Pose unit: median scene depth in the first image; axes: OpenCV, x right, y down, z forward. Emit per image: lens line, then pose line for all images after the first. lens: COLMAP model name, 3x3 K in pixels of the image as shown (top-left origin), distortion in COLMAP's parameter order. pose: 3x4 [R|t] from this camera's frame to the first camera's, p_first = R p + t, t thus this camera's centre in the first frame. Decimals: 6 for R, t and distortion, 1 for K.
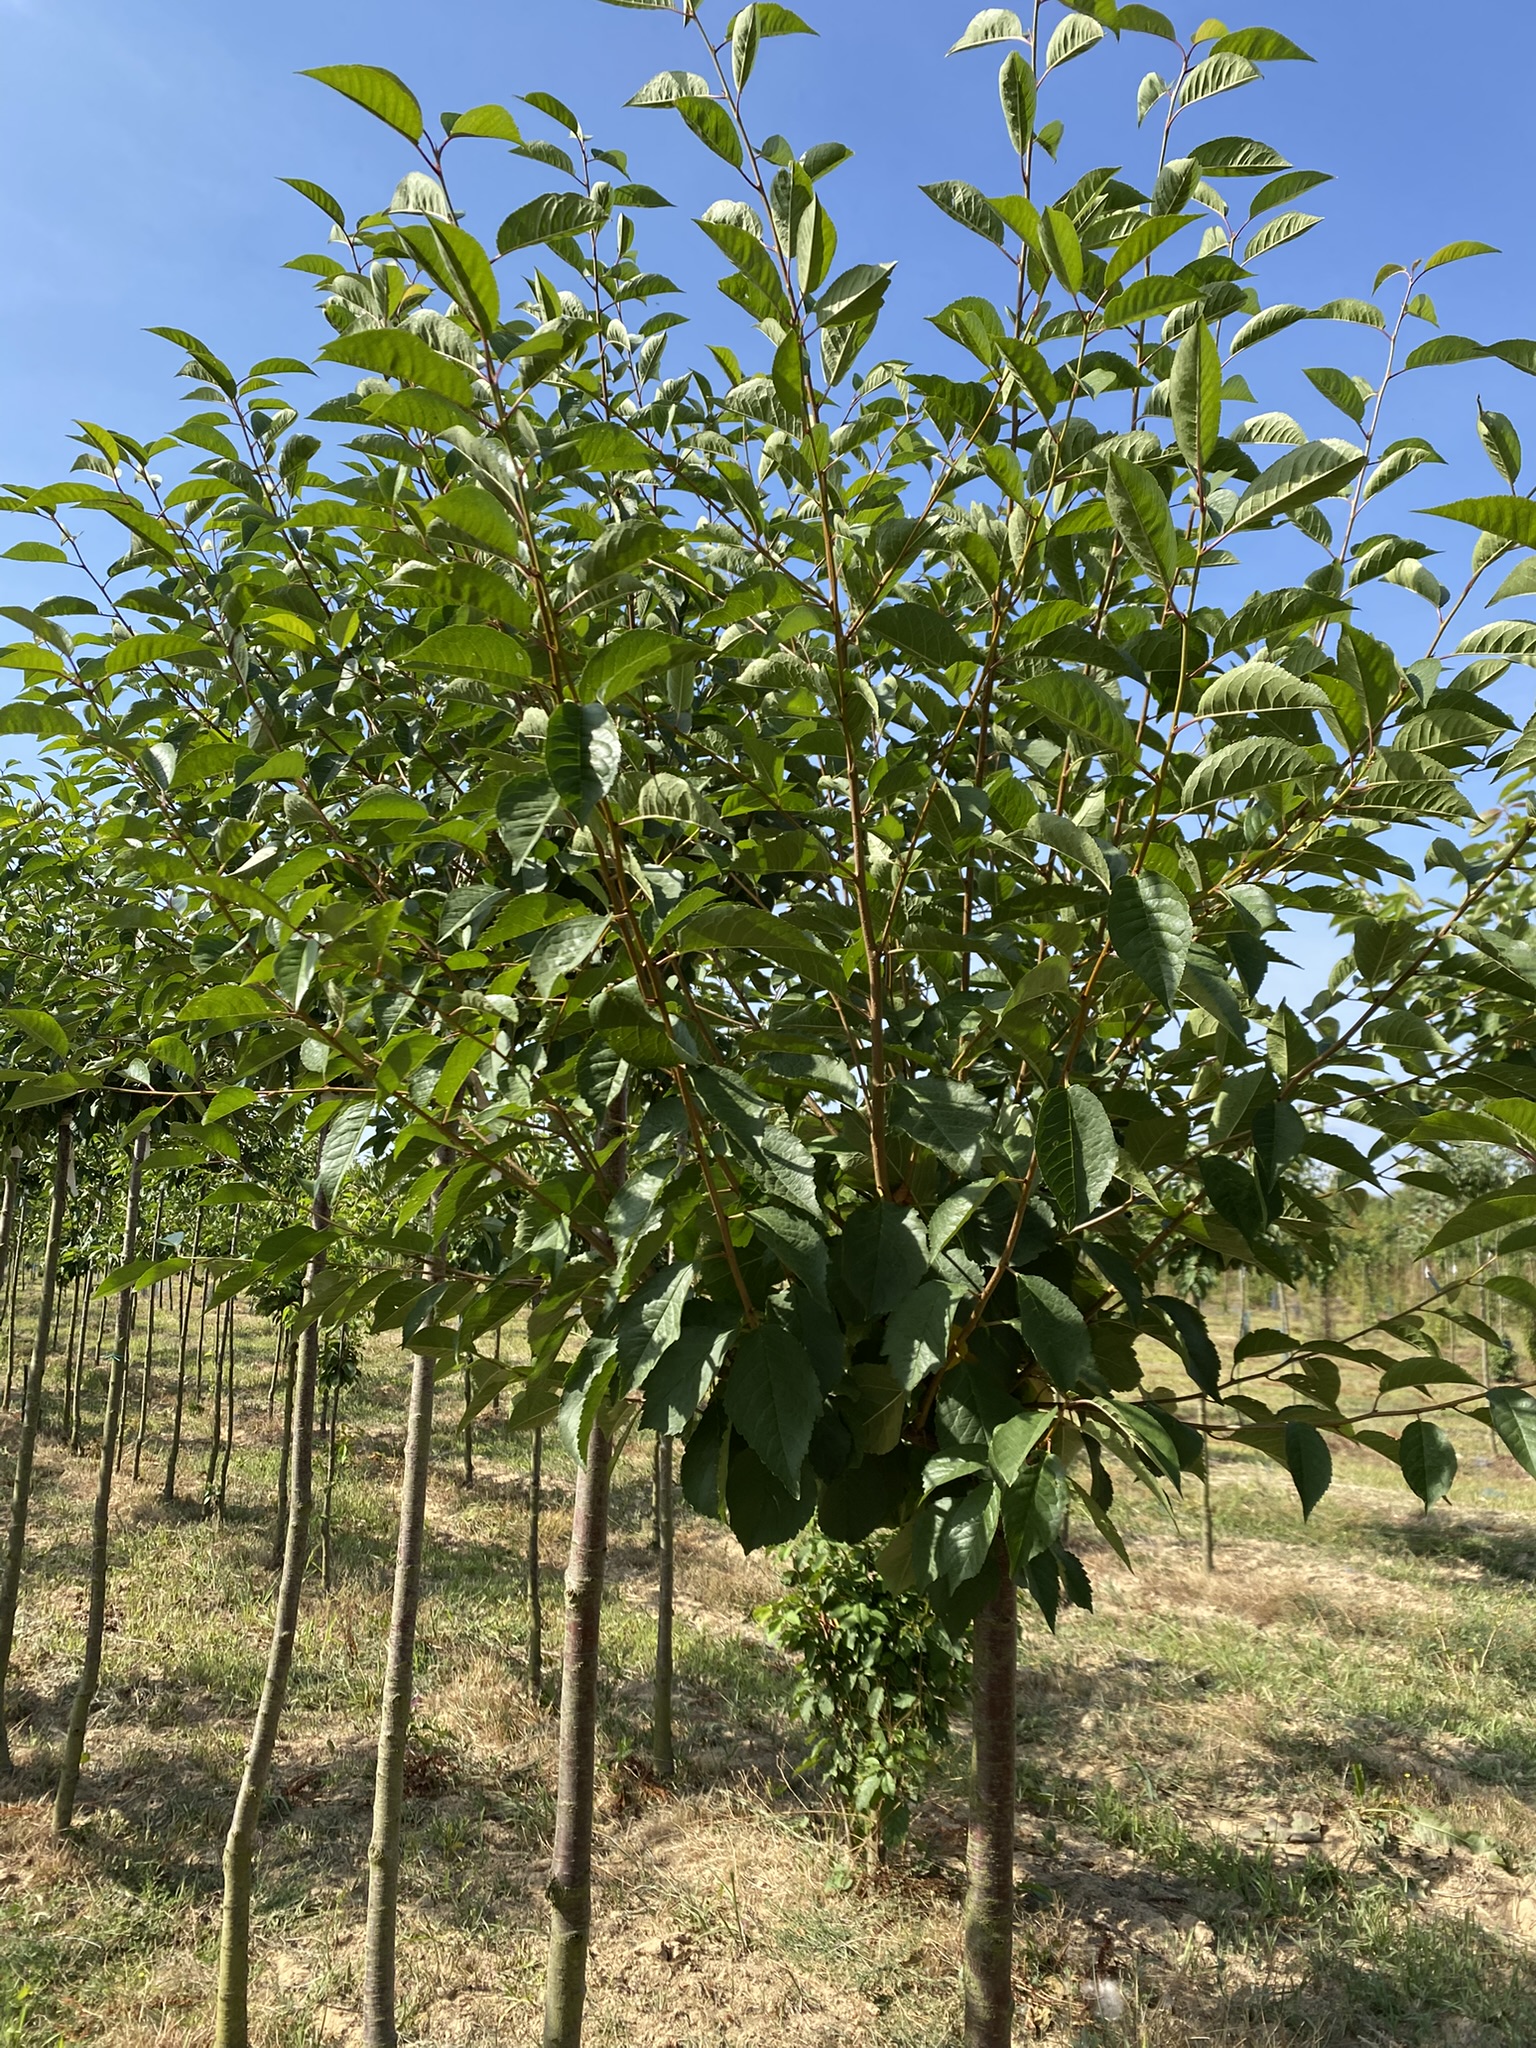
lens RADIAL K [[1554.7, 0, 790.8], [0, 1554.7, 1010.6], [0, 0, 1]] dist [0.026698, -0.021606]
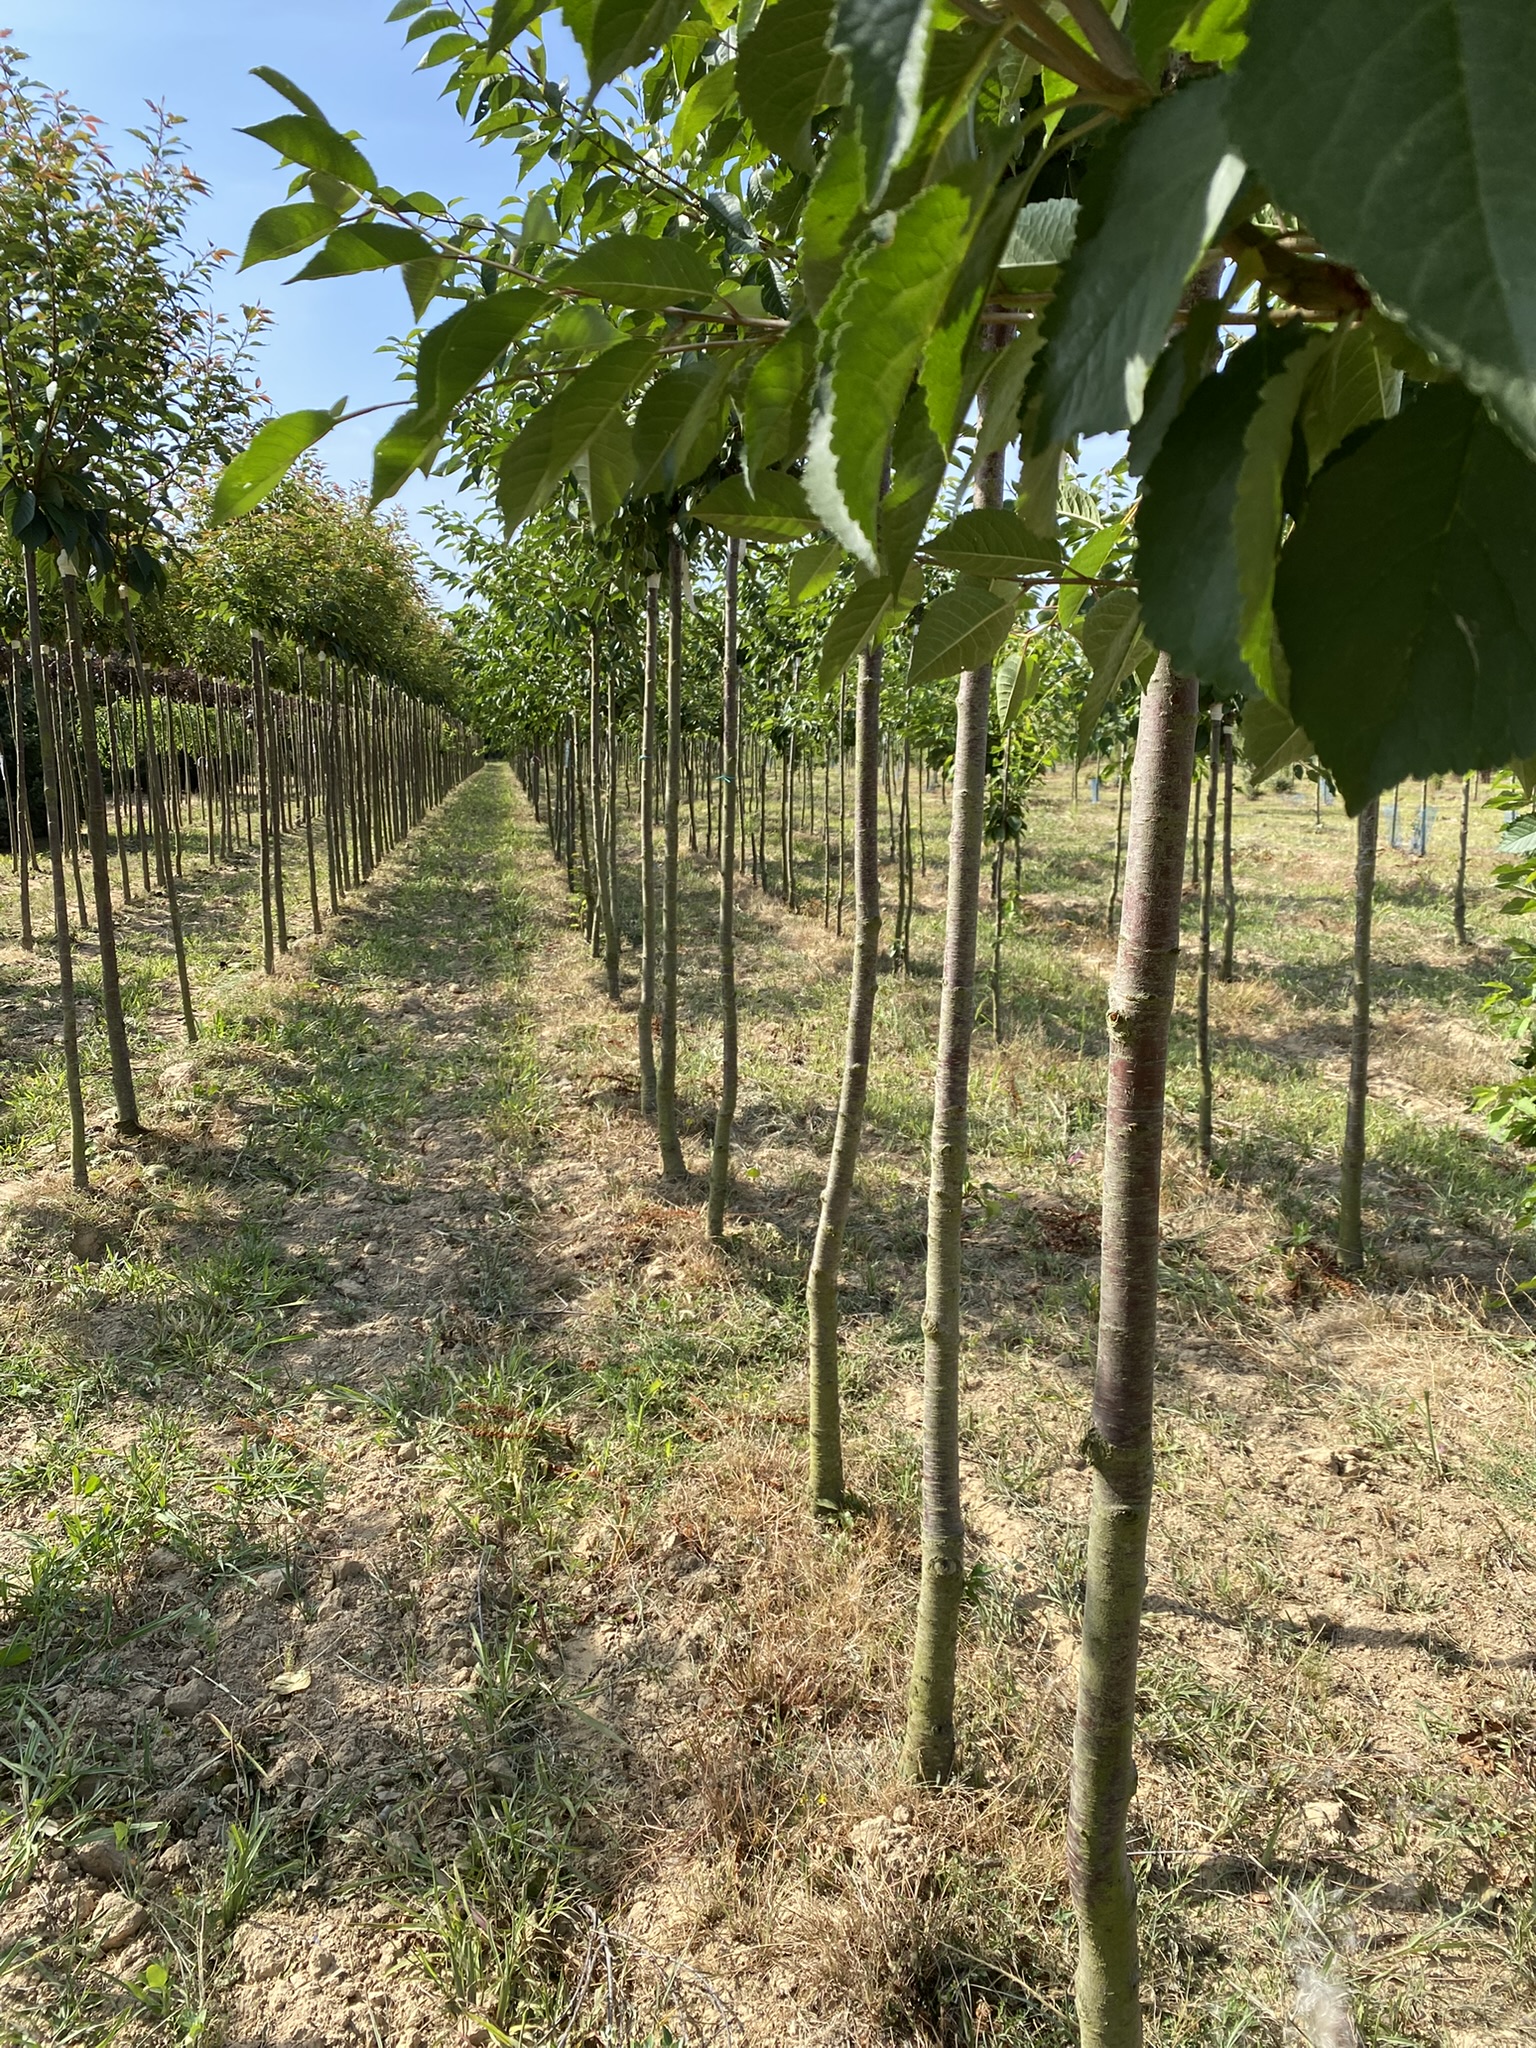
lens RADIAL K [[1554.7, 0, 792.2], [0, 1554.7, 982.3], [0, 0, 1]] dist [0.026698, -0.021606]
pose [[0.901343, 0.053172, -0.429829, 0.002478], [0.077677, 0.956498, 0.281209, 0.086494], [0.426083, -0.286854, 0.858002, 0.205869]]
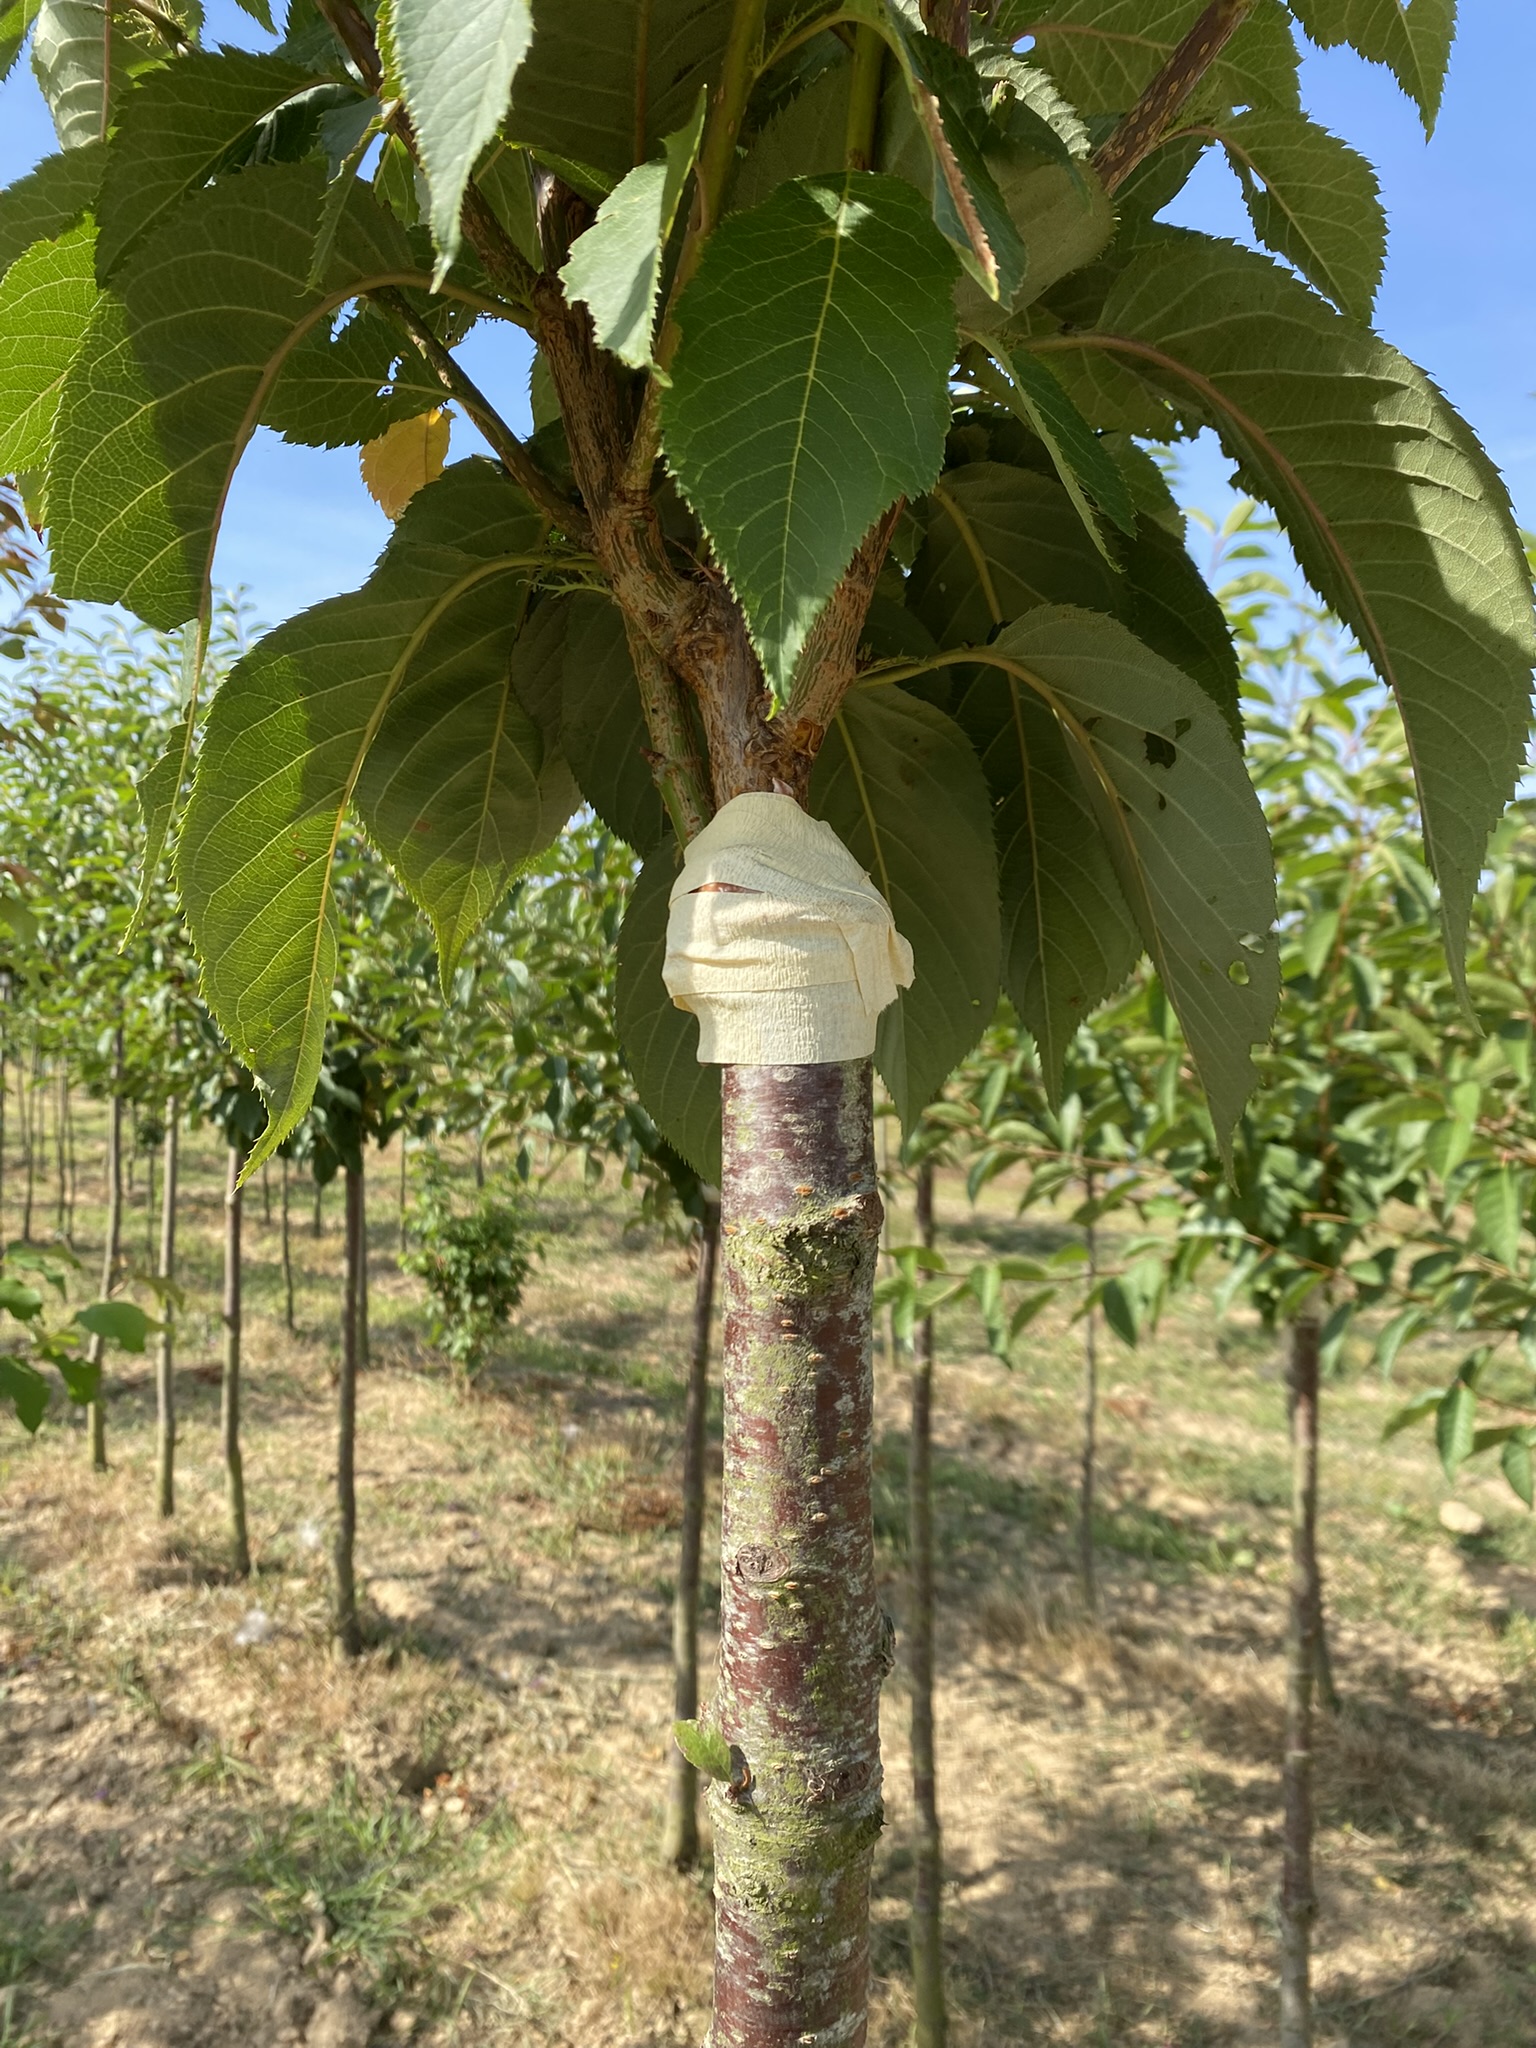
lens RADIAL K [[1554.7, 0, 773.5], [0, 1554.7, 1022.5], [0, 0, 1]] dist [0.026698, -0.021606]
pose [[0.996068, -0.016060, 0.087125, 0.231348], [0.003198, 0.989309, 0.145803, -0.112399], [-0.088535, -0.144951, 0.985470, -0.655053]]
